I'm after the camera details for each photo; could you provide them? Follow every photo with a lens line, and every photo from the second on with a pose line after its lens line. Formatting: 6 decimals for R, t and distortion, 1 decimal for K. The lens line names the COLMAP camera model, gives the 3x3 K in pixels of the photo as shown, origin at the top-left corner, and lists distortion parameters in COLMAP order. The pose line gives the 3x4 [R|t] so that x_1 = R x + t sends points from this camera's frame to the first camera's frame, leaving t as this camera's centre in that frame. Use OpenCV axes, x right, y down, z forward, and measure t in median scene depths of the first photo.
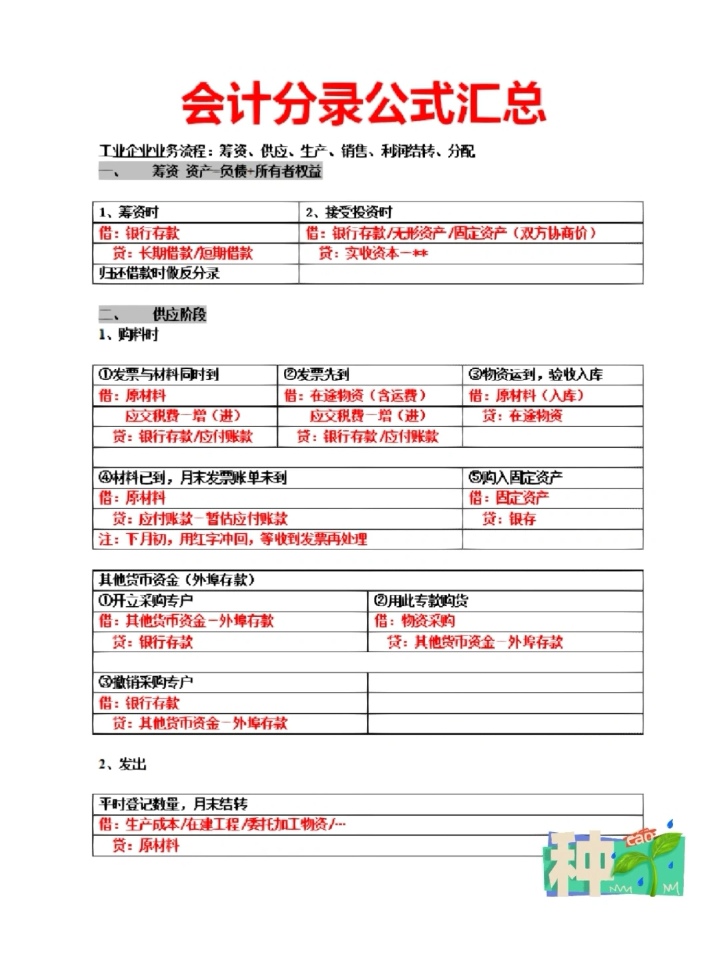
lens RADIAL K [[777.7, 0, 360.0], [0, 777.7, 479.0], [0, 0, 1]] dist [-0.002863, 0.001775]
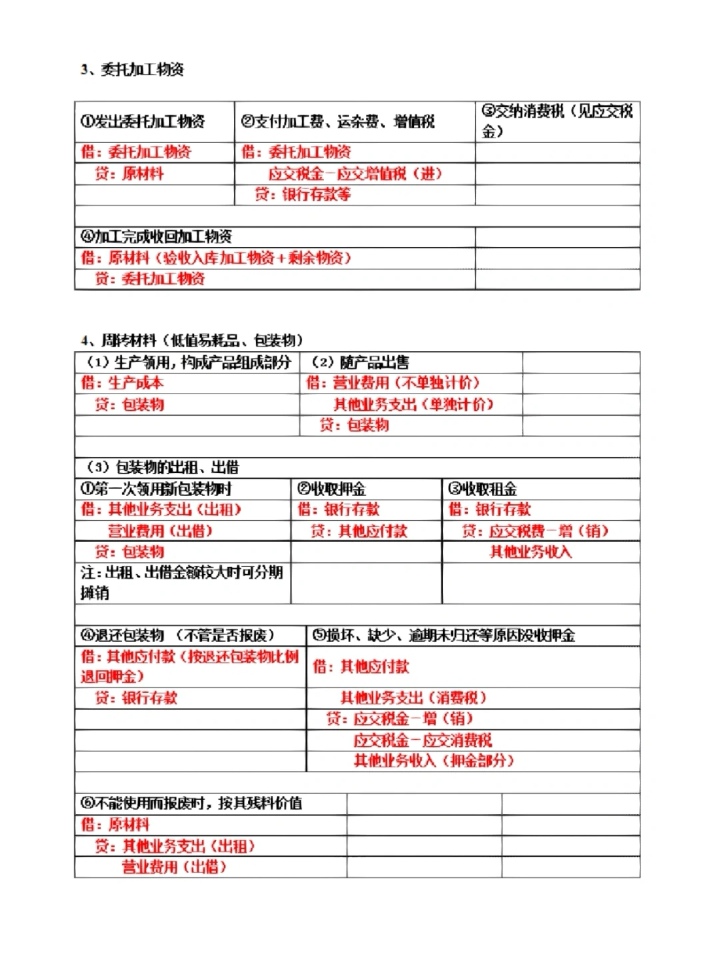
lens RADIAL K [[799.6, 0, 360.0], [0, 799.6, 479.0], [0, 0, 1]] dist [-0.003758, -0.002312]
pose [[0.999928, 0.000359, 0.012000, 0.000373], [-0.000396, 0.999995, 0.003072, 0.299653], [-0.011999, -0.003077, 0.999923, -0.001214]]
